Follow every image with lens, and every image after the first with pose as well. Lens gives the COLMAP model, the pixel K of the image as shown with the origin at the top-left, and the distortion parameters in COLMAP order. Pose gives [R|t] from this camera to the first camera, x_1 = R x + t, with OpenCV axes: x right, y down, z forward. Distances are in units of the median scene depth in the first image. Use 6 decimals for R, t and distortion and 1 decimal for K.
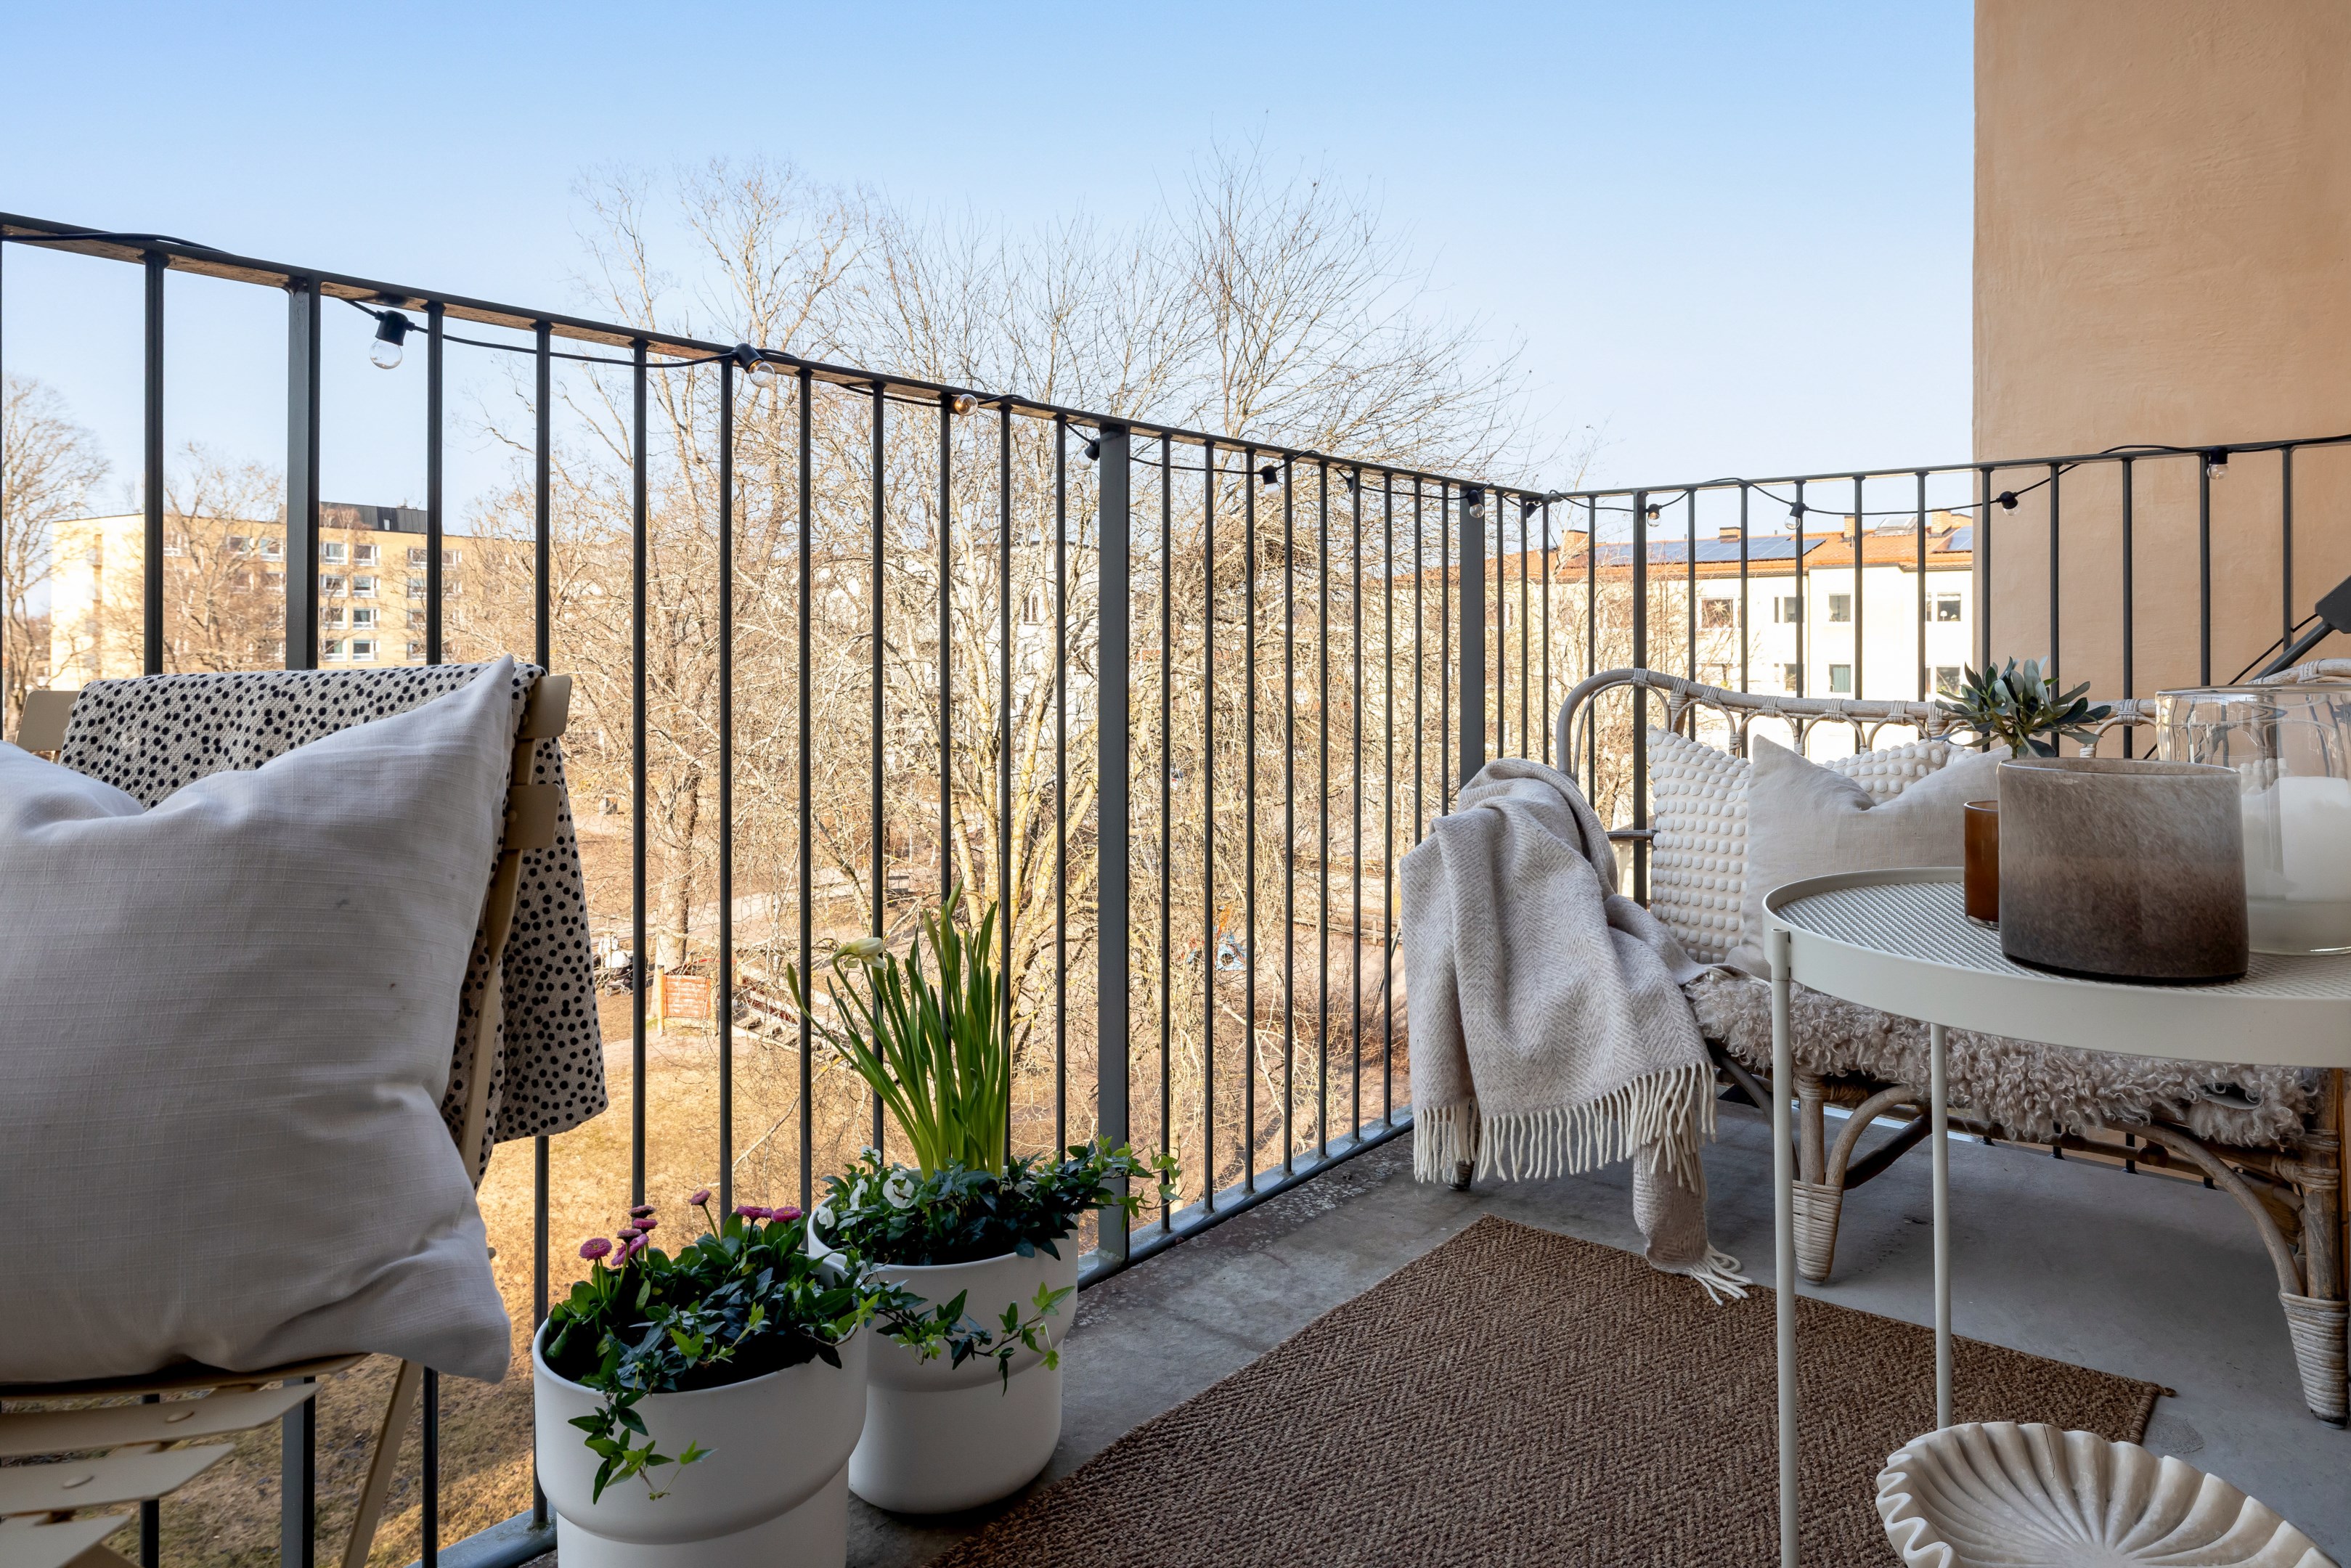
lens RADIAL K [[1406.5, 0, 1175.8], [0, 1406.5, 646.9], [0, 0, 1]] dist [-0.001594, 0.002979]
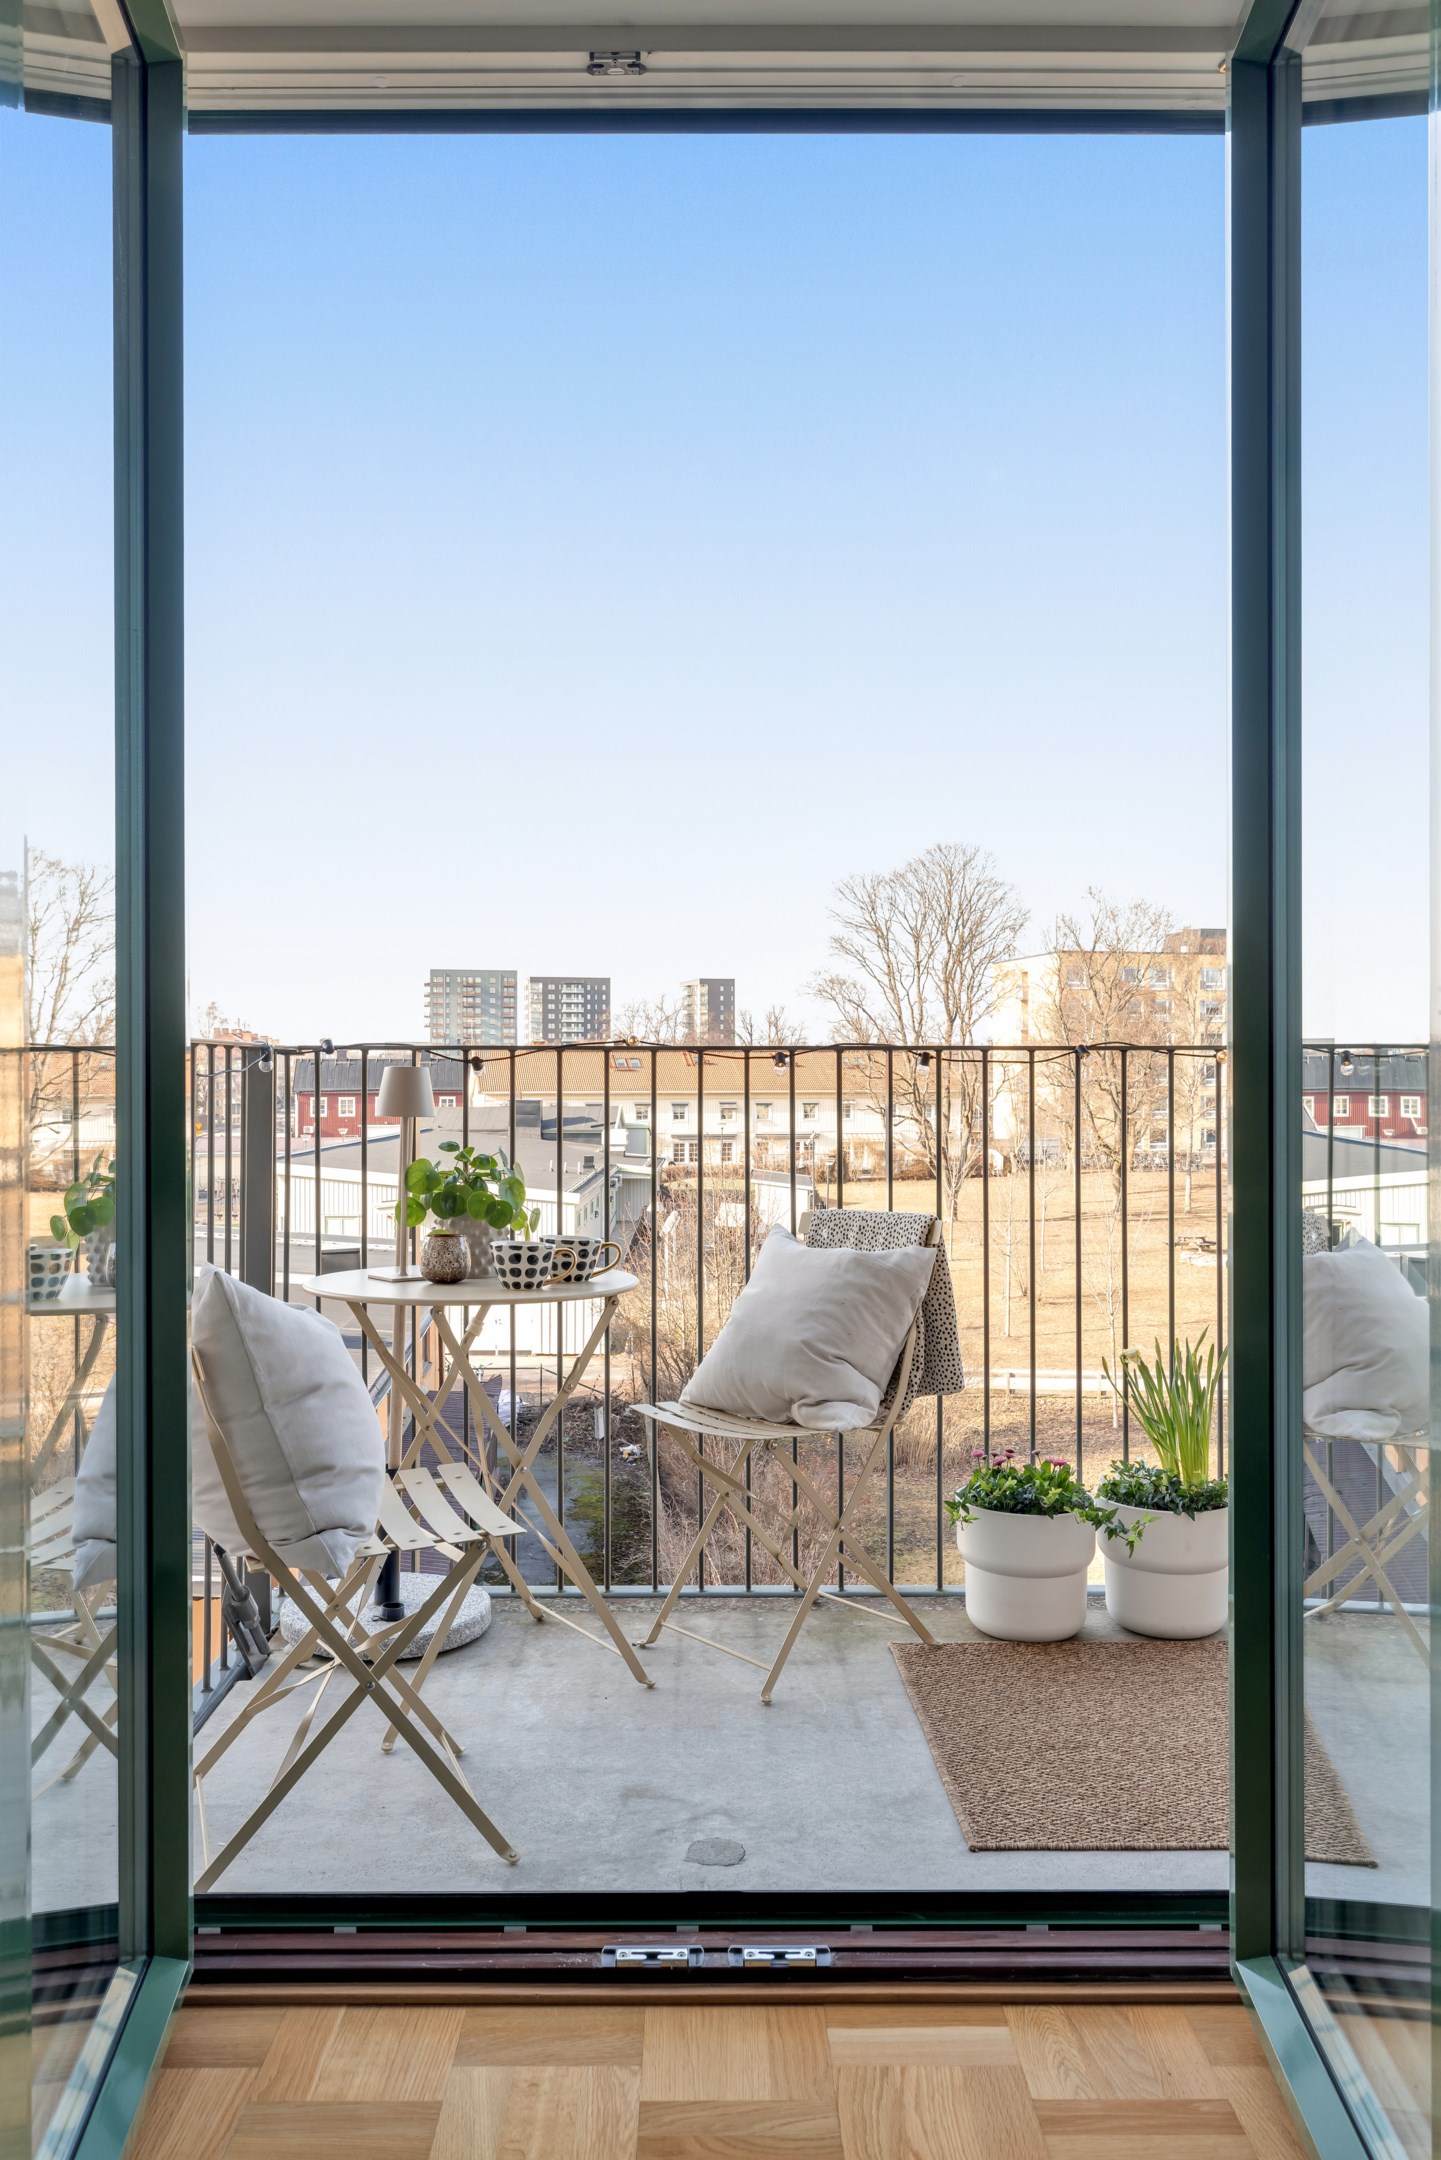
lens RADIAL K [[1558.6, 0, 712.8], [0, 1558.6, 1074.5], [0, 0, 1]] dist [-0.002424, 0.025305]
pose [[0.657352, -0.002370, -0.753580, 0.691012], [0.006864, 0.999972, 0.002842, -0.172651], [0.753553, -0.007041, 0.657350, -0.649034]]
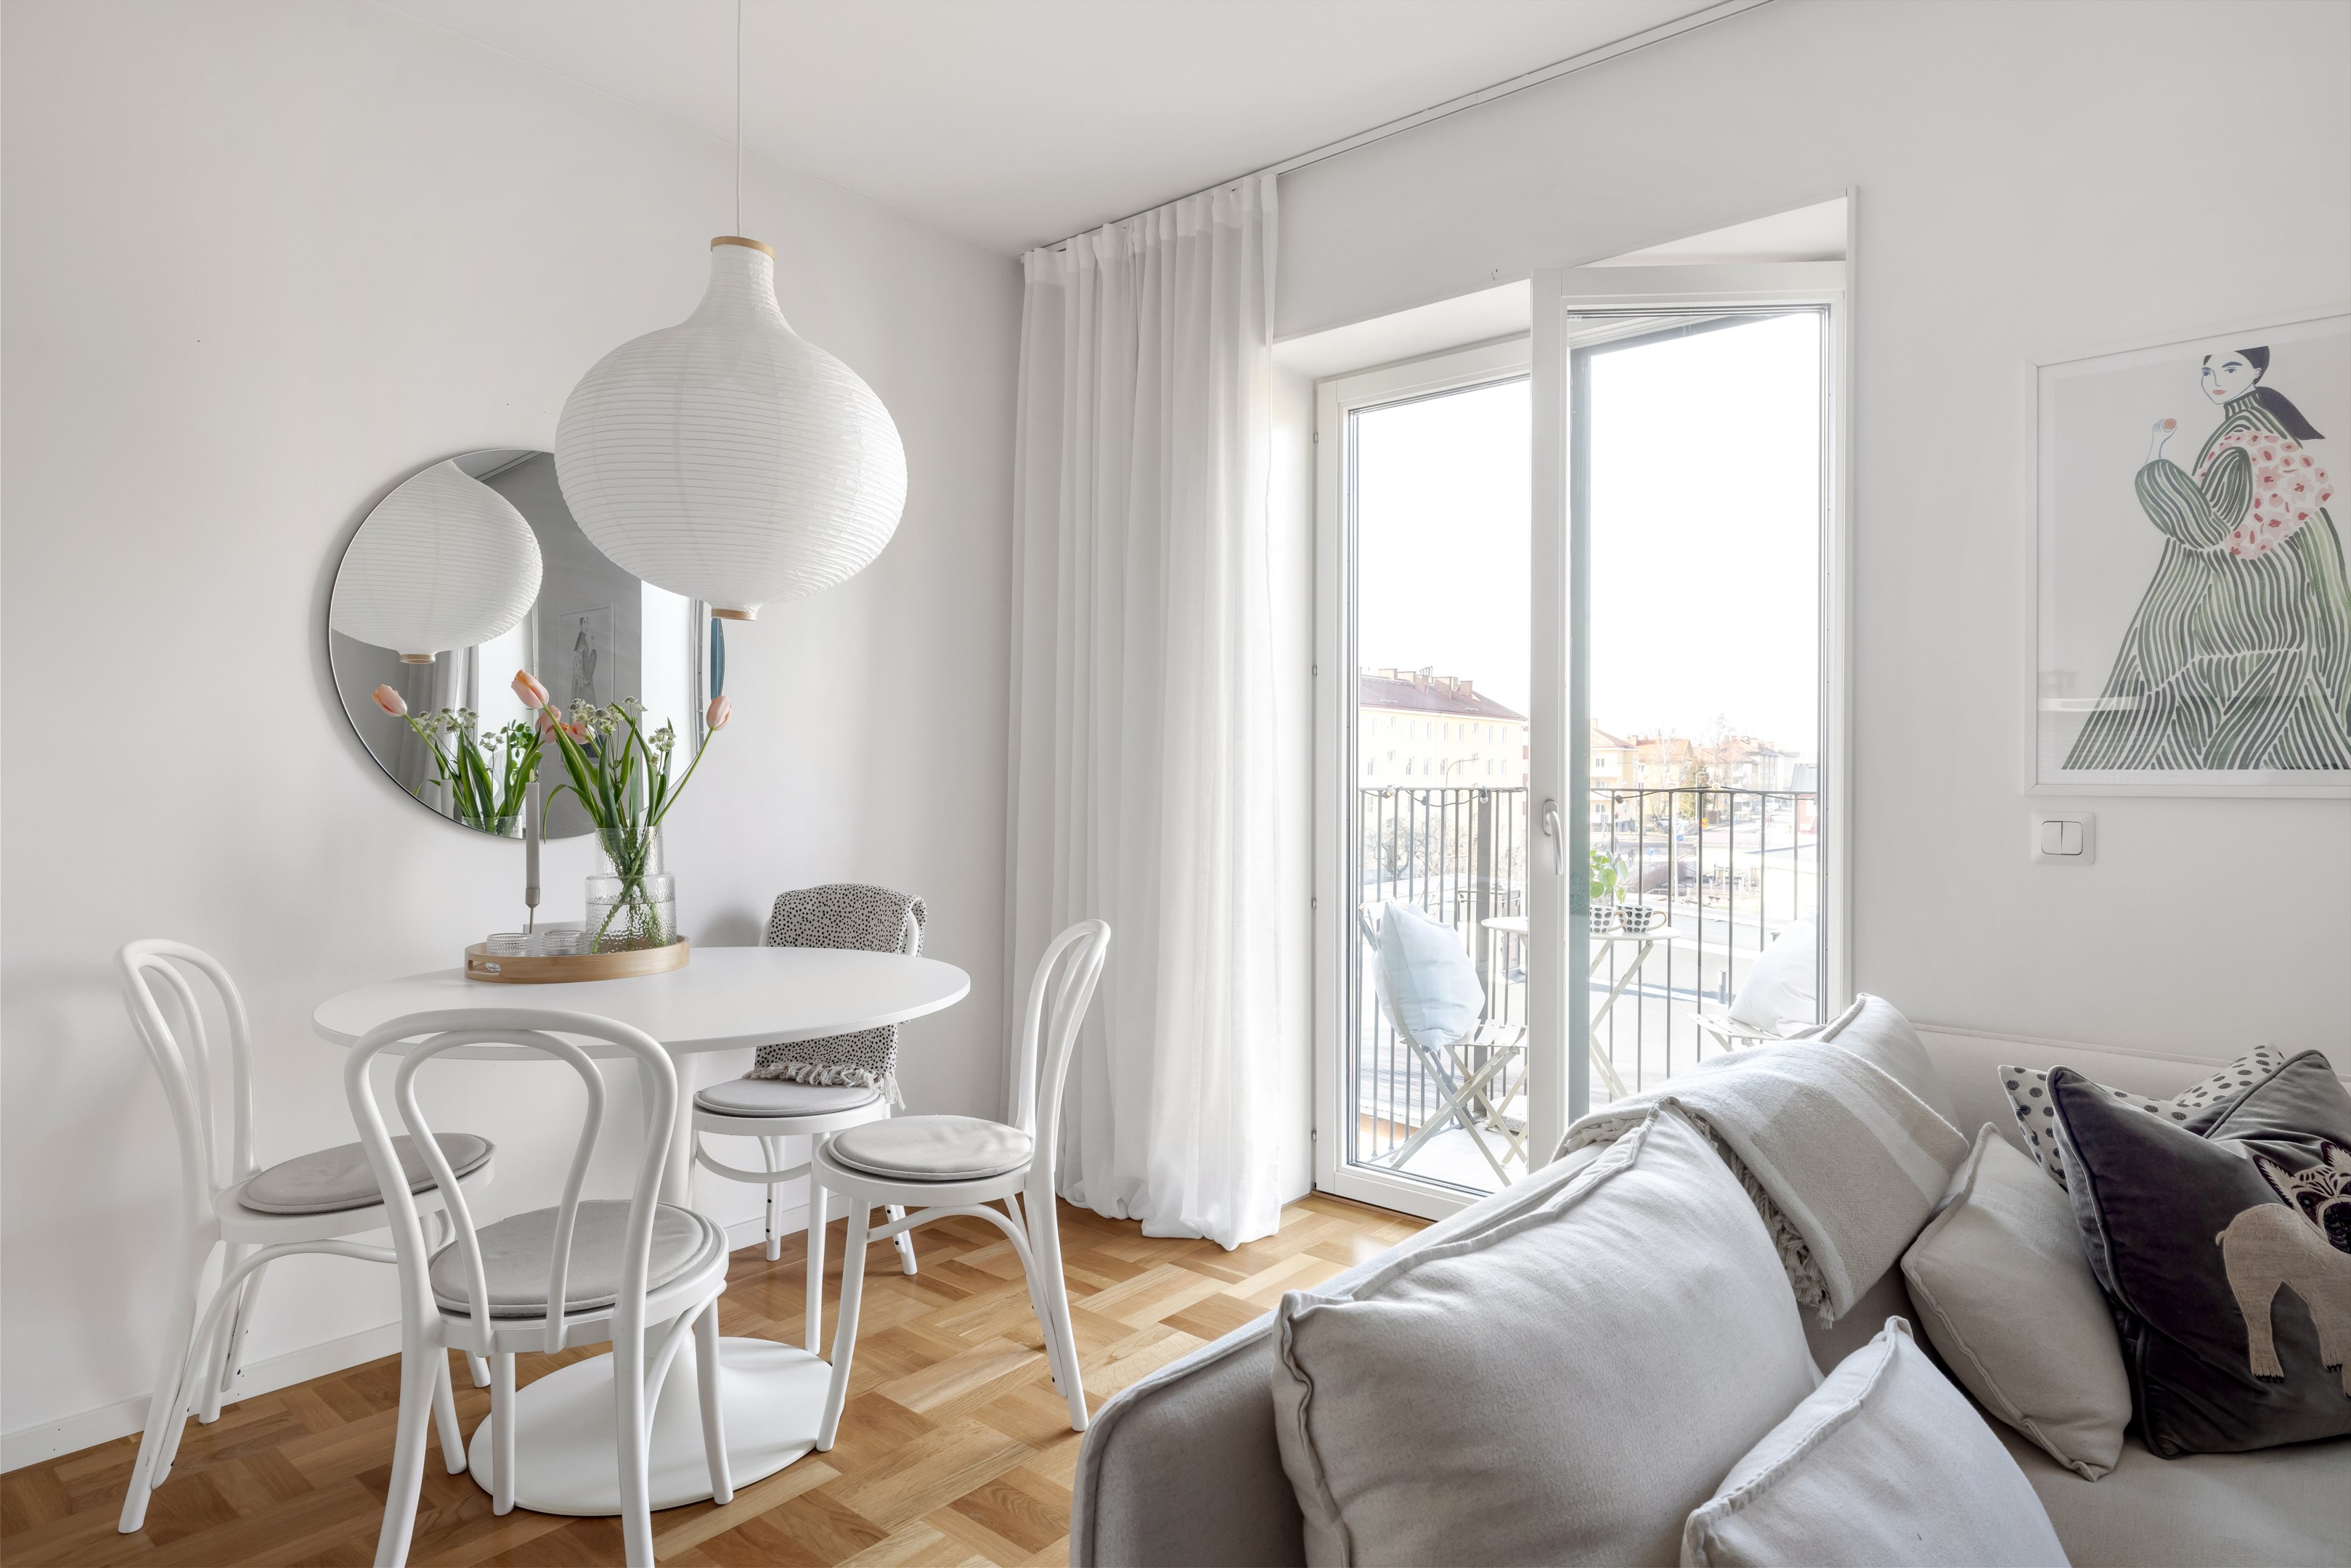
lens RADIAL K [[1316.2, 0, 1170.9], [0, 1316.2, 769.8], [0, 0, 1]] dist [0.000061, 0.001341]
pose [[0.008519, -0.003084, -0.999959, 1.394821], [-0.001638, 0.999994, -0.003098, -0.213895], [0.999962, 0.001664, 0.008514, -0.569295]]
